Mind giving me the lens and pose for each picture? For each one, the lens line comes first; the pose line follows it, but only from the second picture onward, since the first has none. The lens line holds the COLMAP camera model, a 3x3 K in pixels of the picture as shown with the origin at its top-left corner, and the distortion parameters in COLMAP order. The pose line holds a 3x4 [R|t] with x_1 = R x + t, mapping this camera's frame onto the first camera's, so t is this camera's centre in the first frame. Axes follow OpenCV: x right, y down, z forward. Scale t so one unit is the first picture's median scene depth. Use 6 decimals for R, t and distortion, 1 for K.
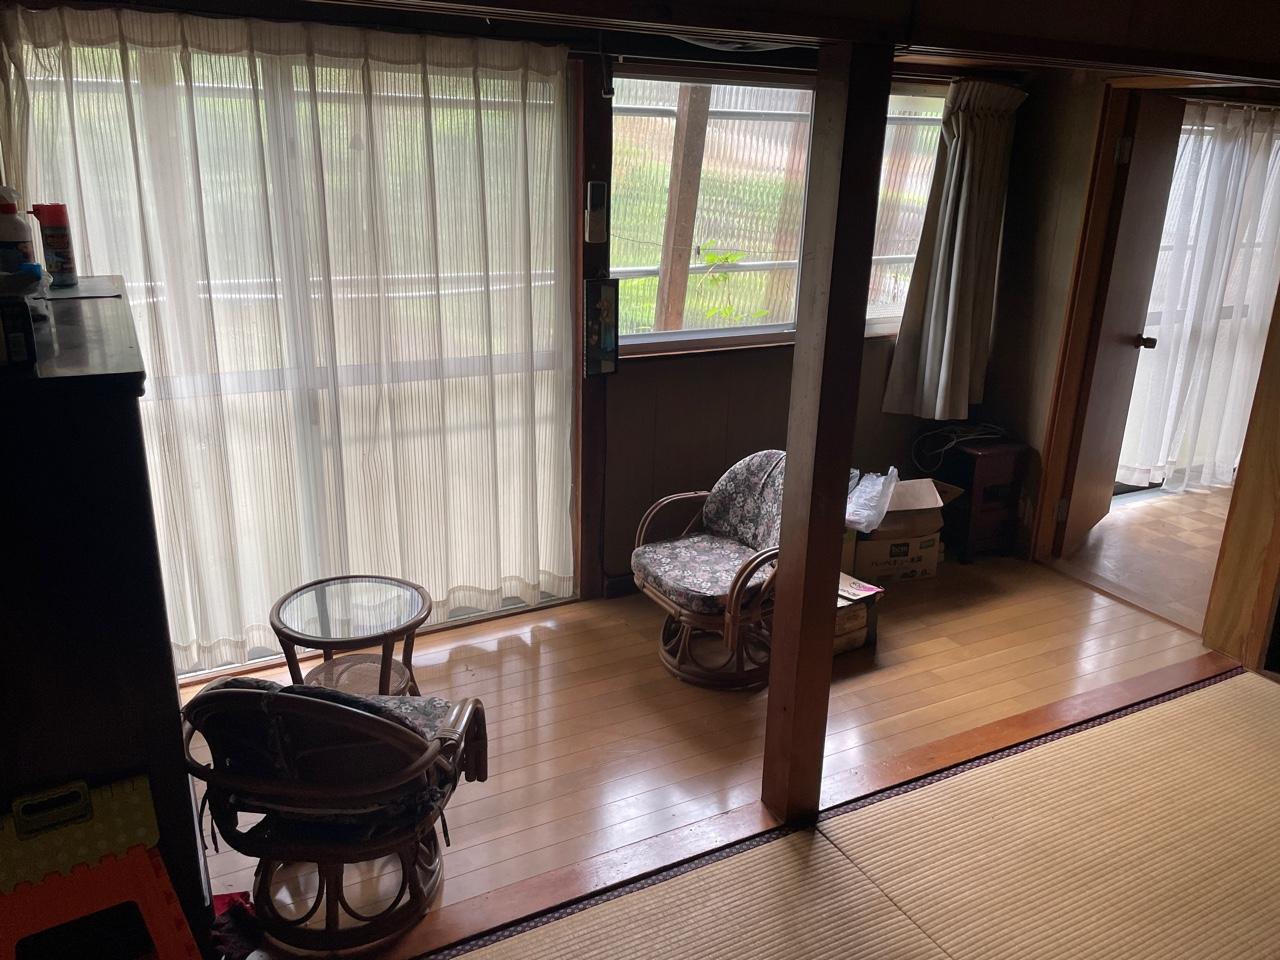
lens RADIAL K [[971.2, 0, 640.0], [0, 971.2, 480.0], [0, 0, 1]] dist [0.088649, -0.088135]
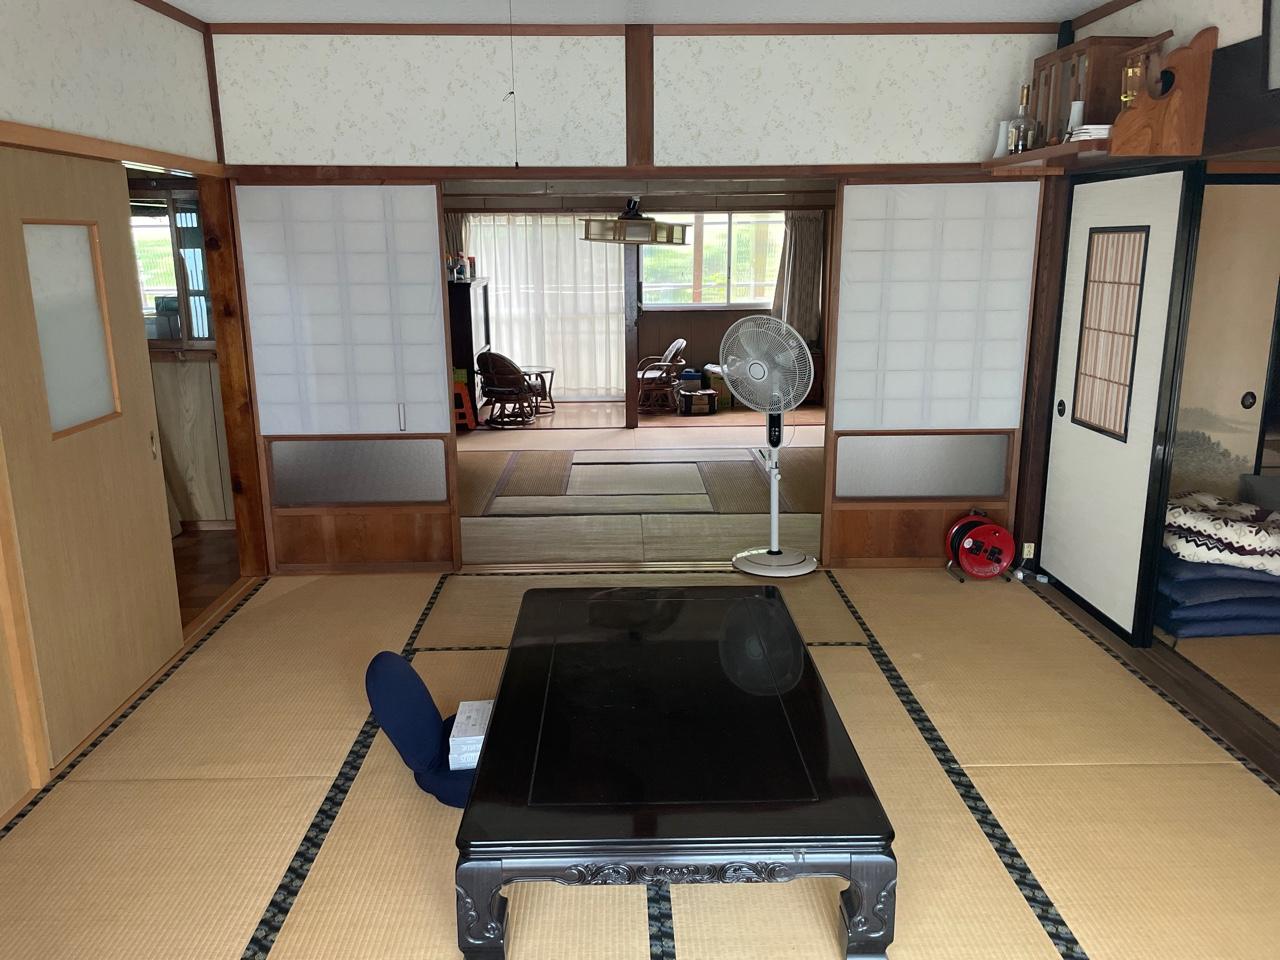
lens RADIAL K [[960.2, 0, 640.0], [0, 960.2, 480.0], [0, 0, 1]] dist [0.094661, -0.131570]
pose [[0.896448, 0.062401, -0.438733, 1.244618], [-0.110138, 0.990345, -0.084183, 0.605761], [0.429244, 0.123787, 0.894665, -1.460848]]
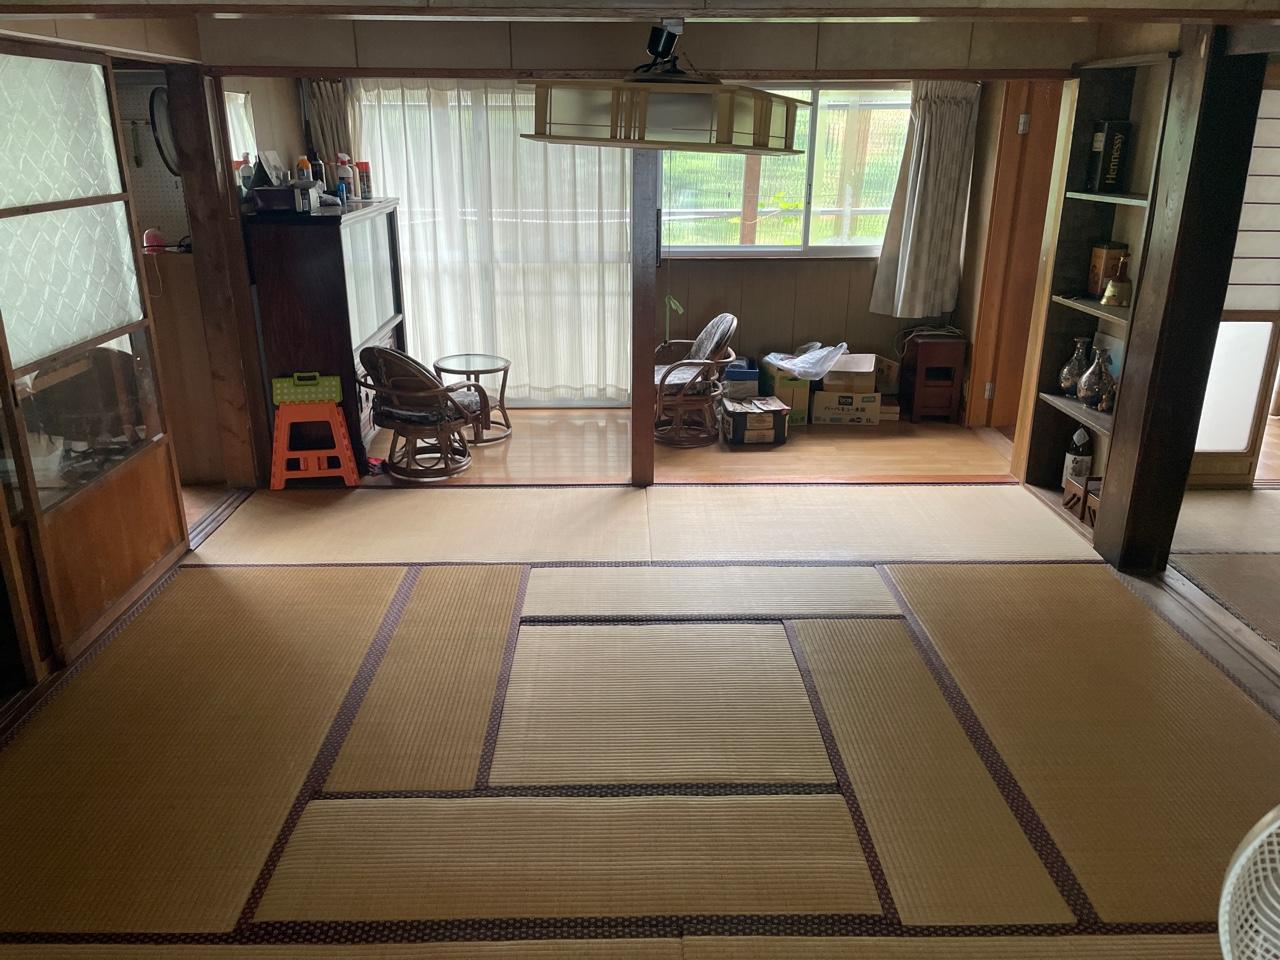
lens RADIAL K [[971.2, 0, 640.0], [0, 971.2, 480.0], [0, 0, 1]] dist [0.088649, -0.088135]
pose [[0.896716, 0.115530, -0.427262, 0.714100], [-0.121763, 0.992477, 0.012813, 0.237181], [0.425528, 0.040535, 0.904037, -0.517525]]
